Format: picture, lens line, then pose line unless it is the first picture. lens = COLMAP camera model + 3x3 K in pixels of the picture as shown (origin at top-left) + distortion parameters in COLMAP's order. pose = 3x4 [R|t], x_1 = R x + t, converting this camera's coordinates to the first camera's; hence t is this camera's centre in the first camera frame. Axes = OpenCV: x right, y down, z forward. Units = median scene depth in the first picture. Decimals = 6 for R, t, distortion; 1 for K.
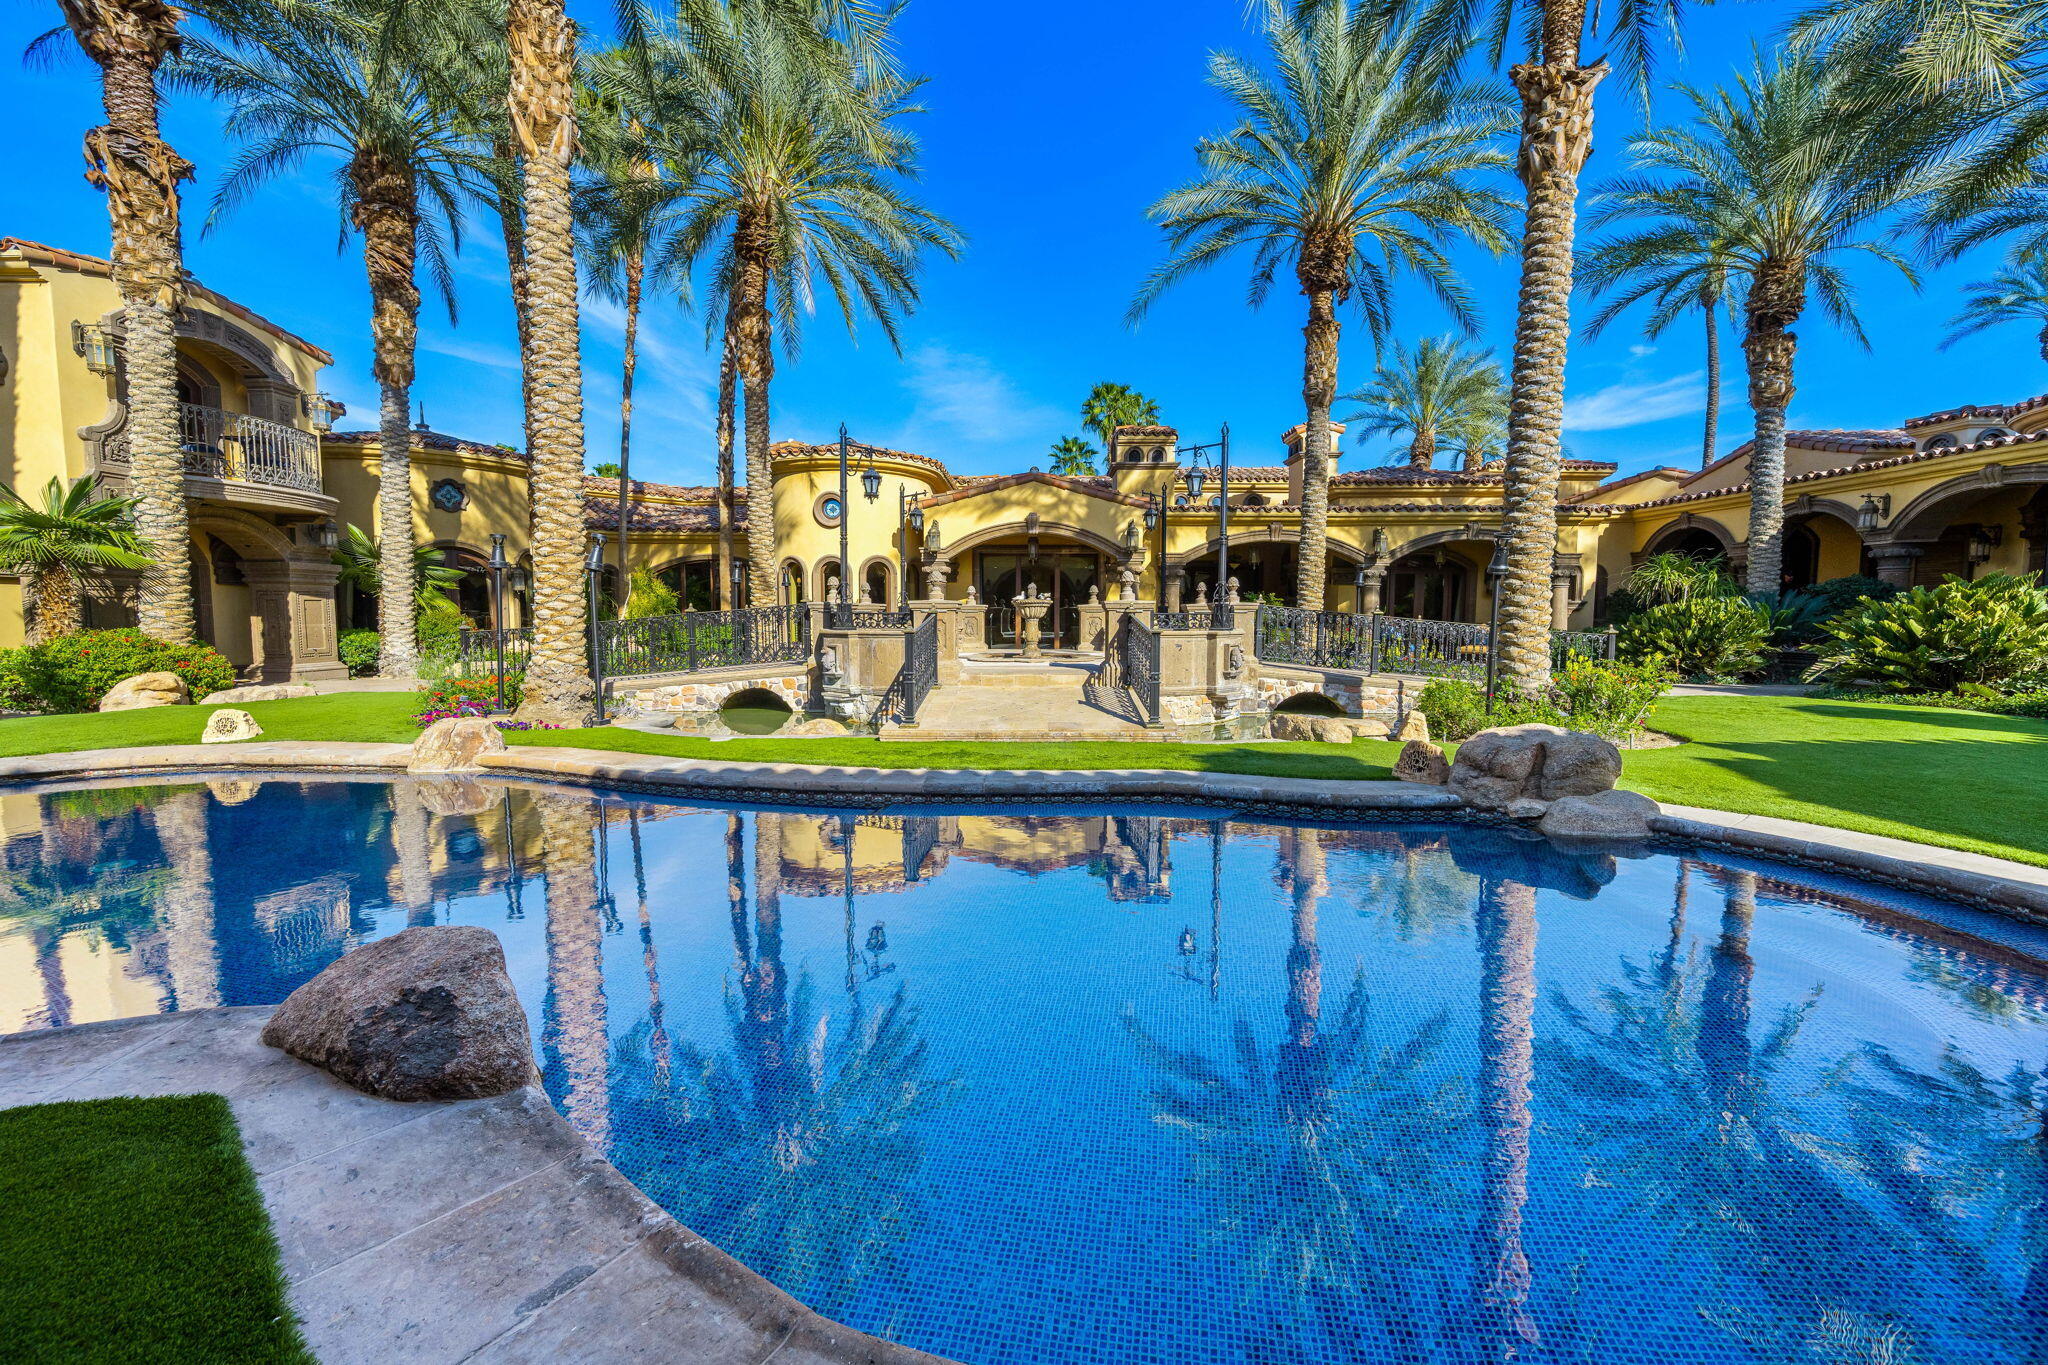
lens RADIAL K [[824.5, 0, 1010.8], [0, 824.5, 684.9], [0, 0, 1]] dist [0.003026, -0.000301]
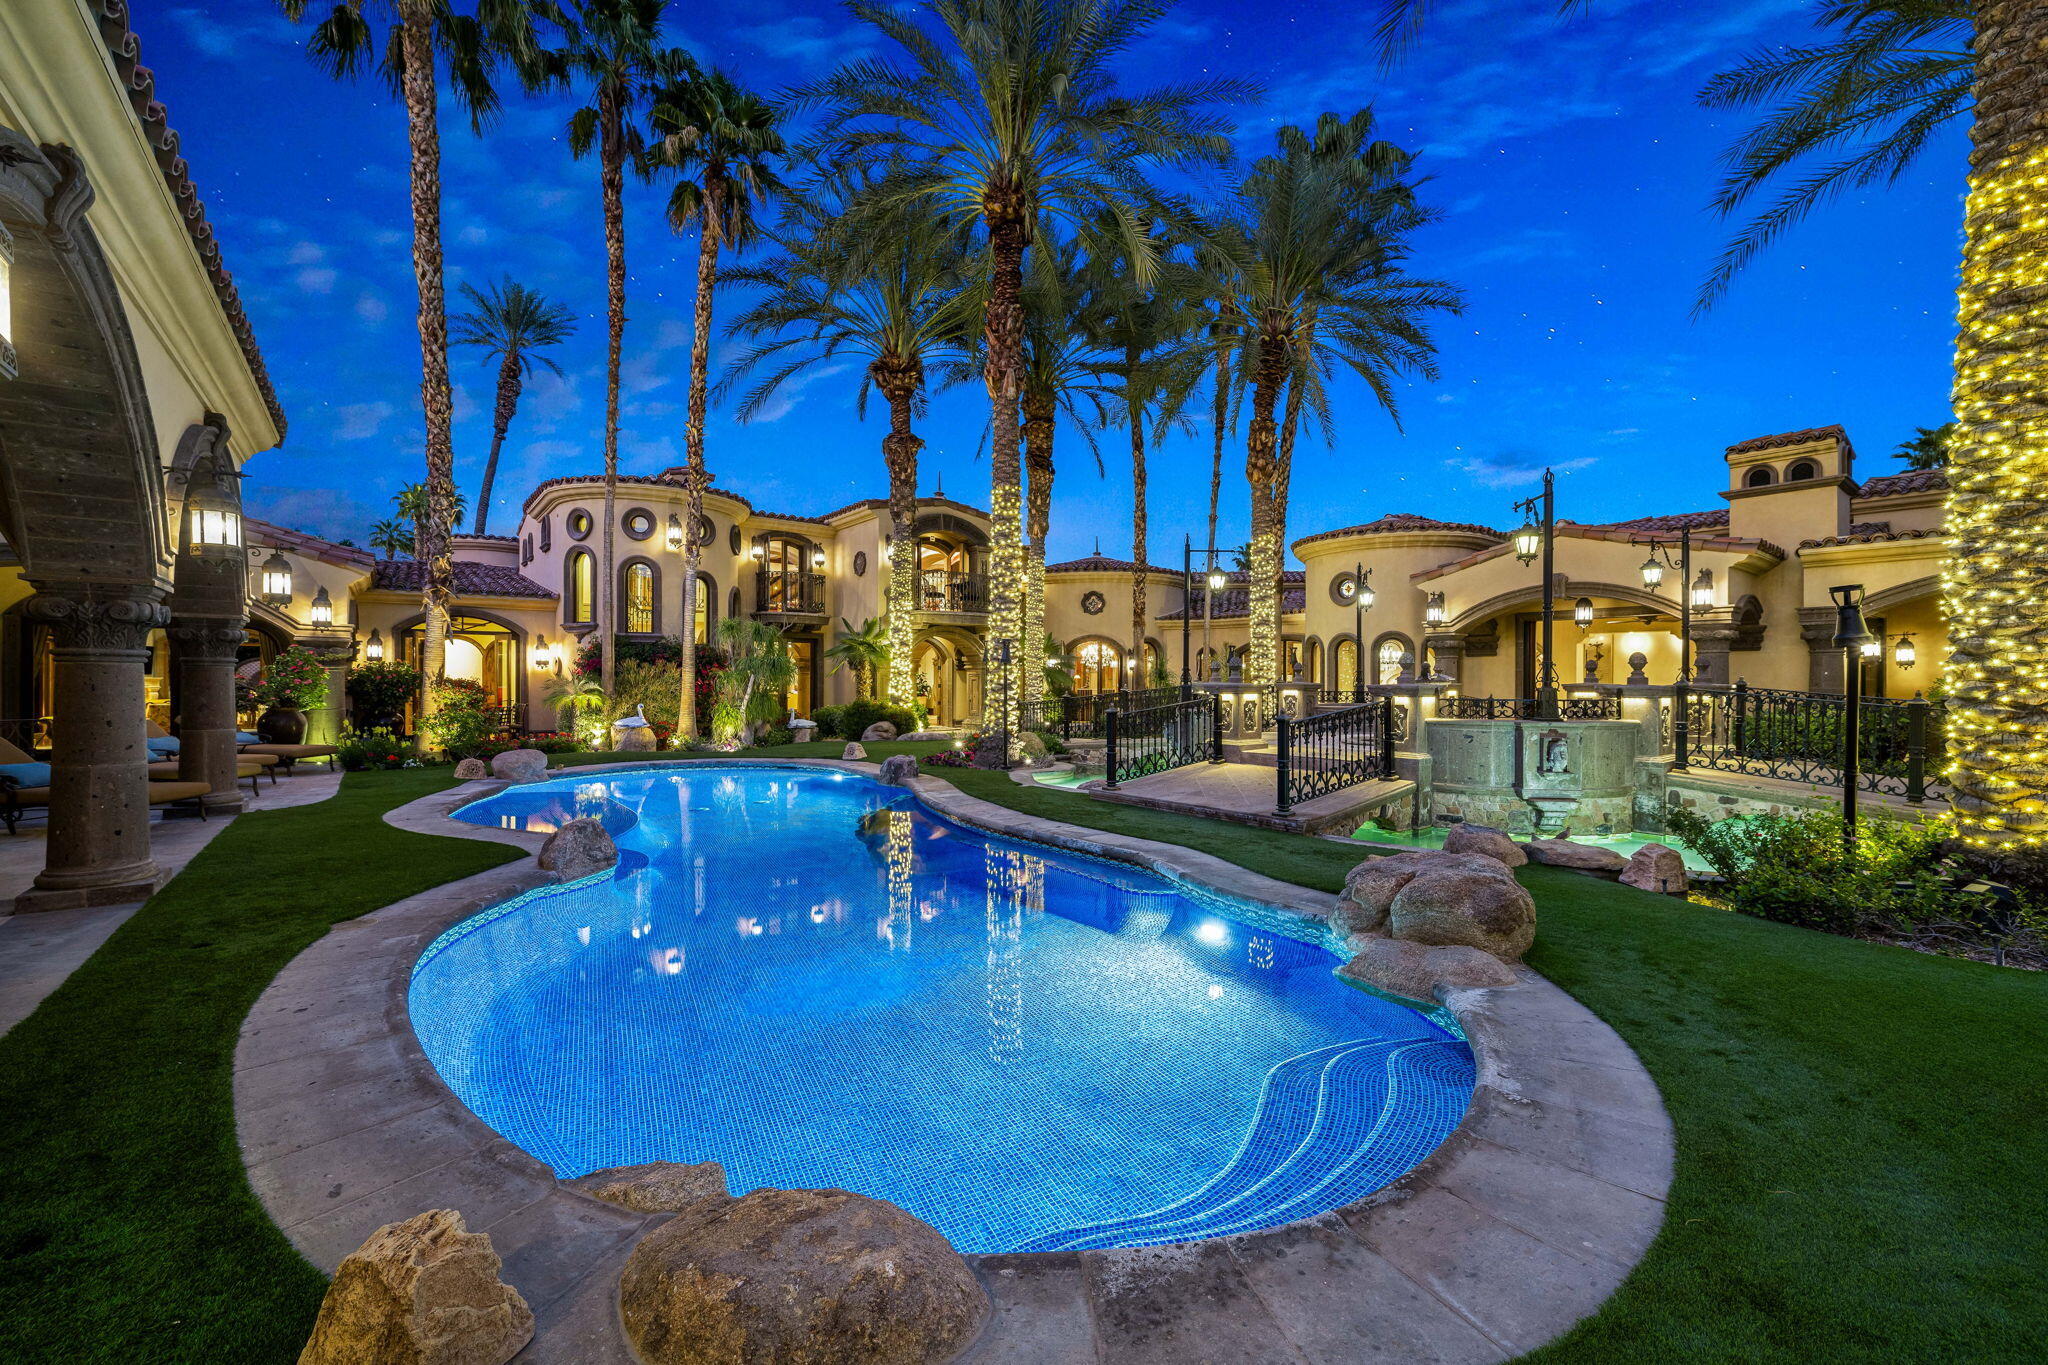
lens RADIAL K [[824.5, 0, 1012.0], [0, 824.5, 680.7], [0, 0, 1]] dist [0.003026, -0.000301]
pose [[0.619191, -0.001453, -0.785239, 0.491985], [-0.058354, 0.997148, -0.047860, -0.036984], [0.783069, 0.075456, 0.617340, 0.066924]]
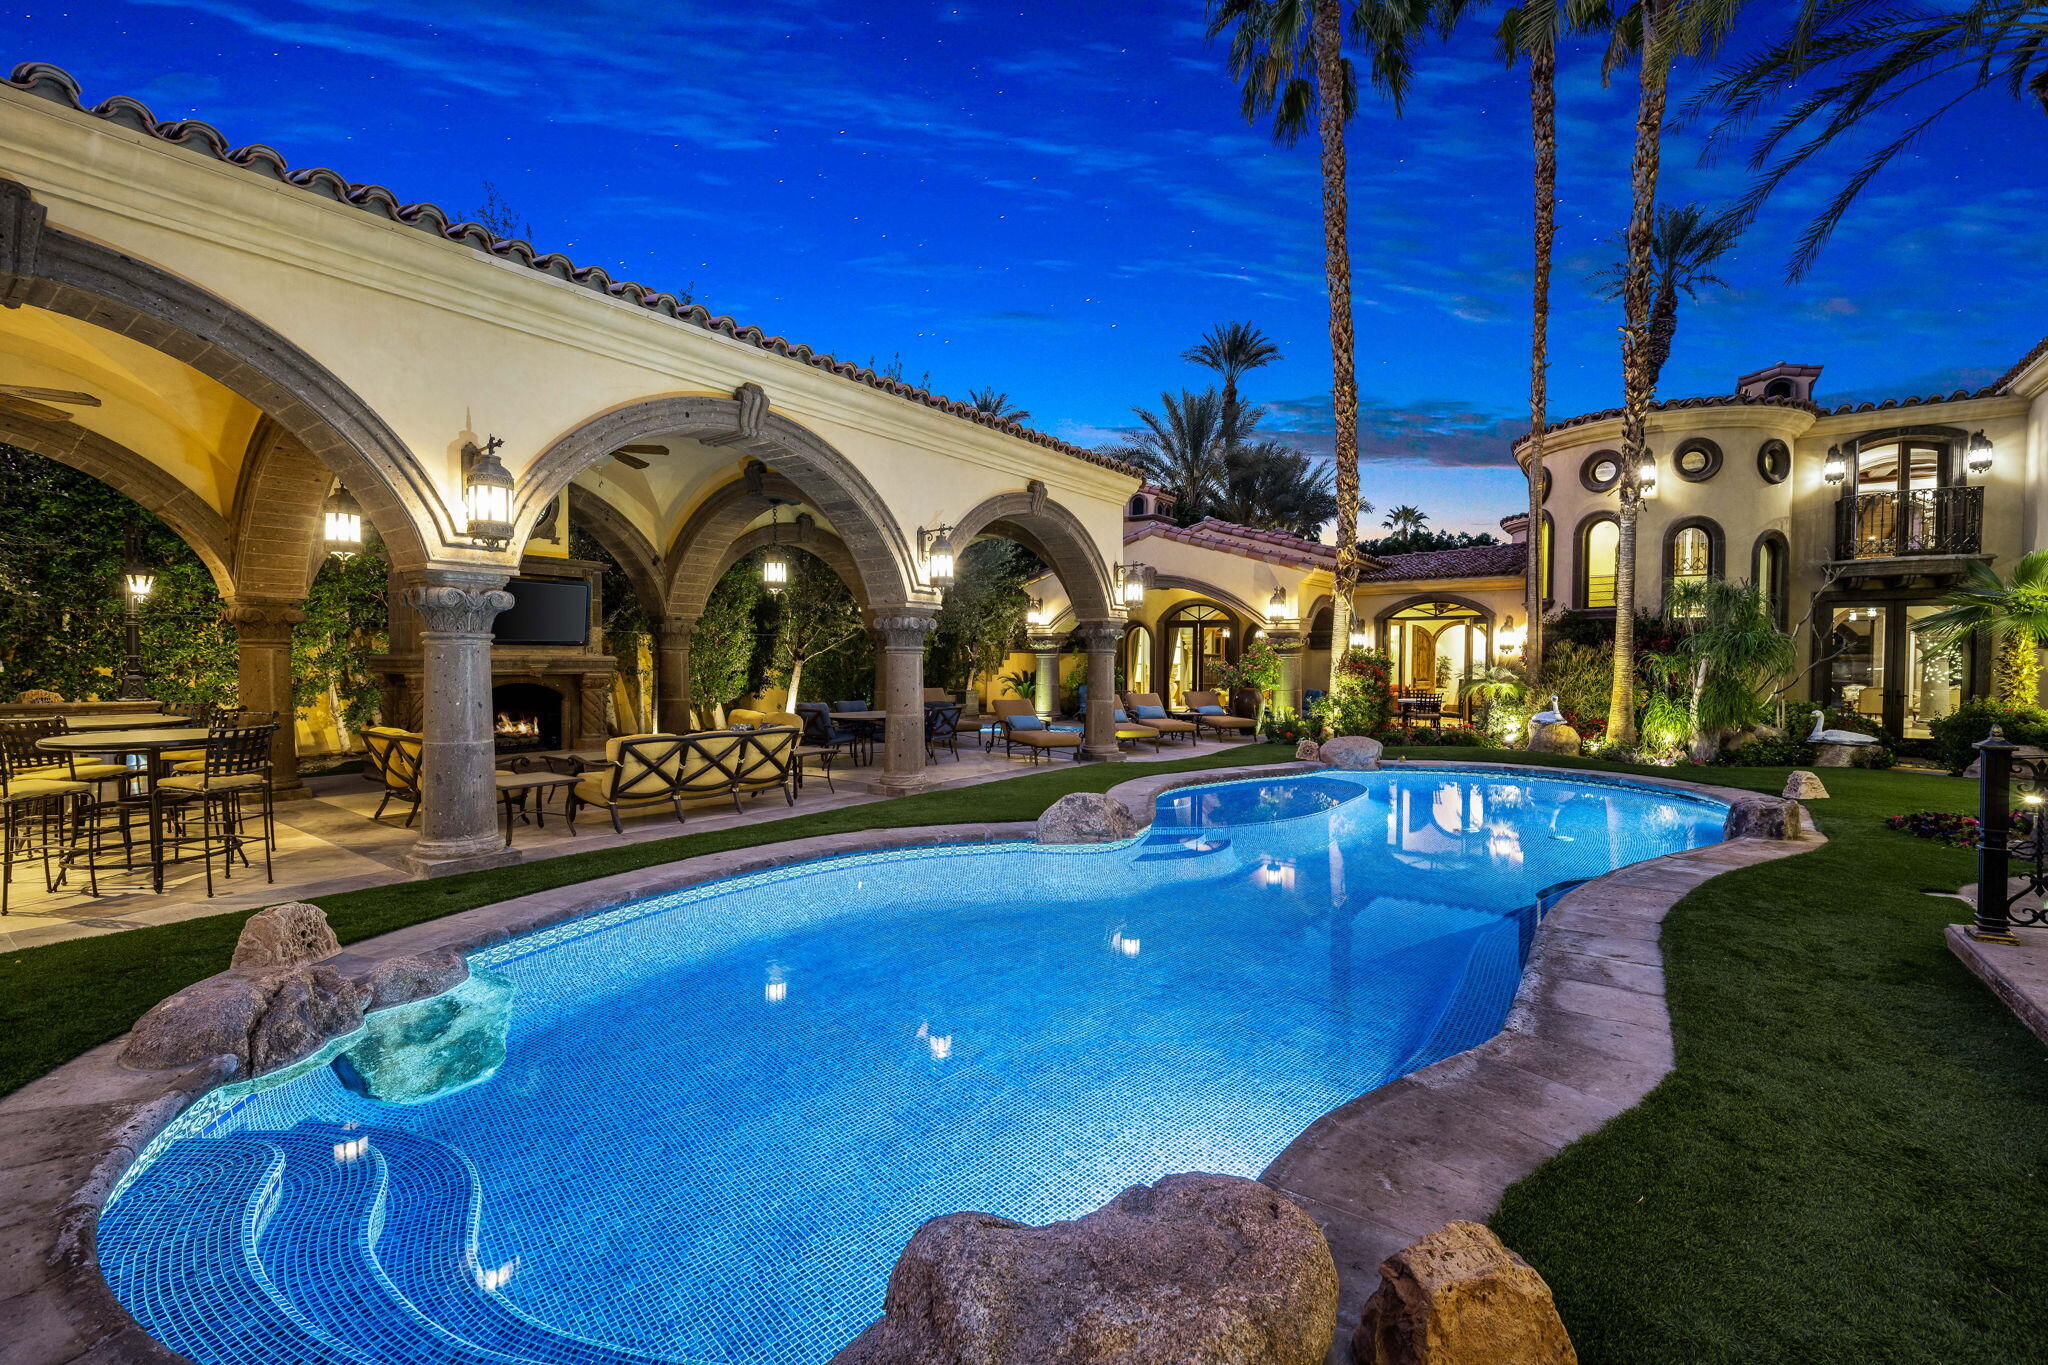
lens RADIAL K [[880.9, 0, 1022.5], [0, 880.9, 678.0], [0, 0, 1]] dist [-0.002159, 0.000123]
pose [[-0.579163, 0.008692, -0.815165, 0.428185], [-0.065497, 0.996214, 0.057157, -0.071352], [0.812576, 0.086494, -0.576401, 0.513693]]
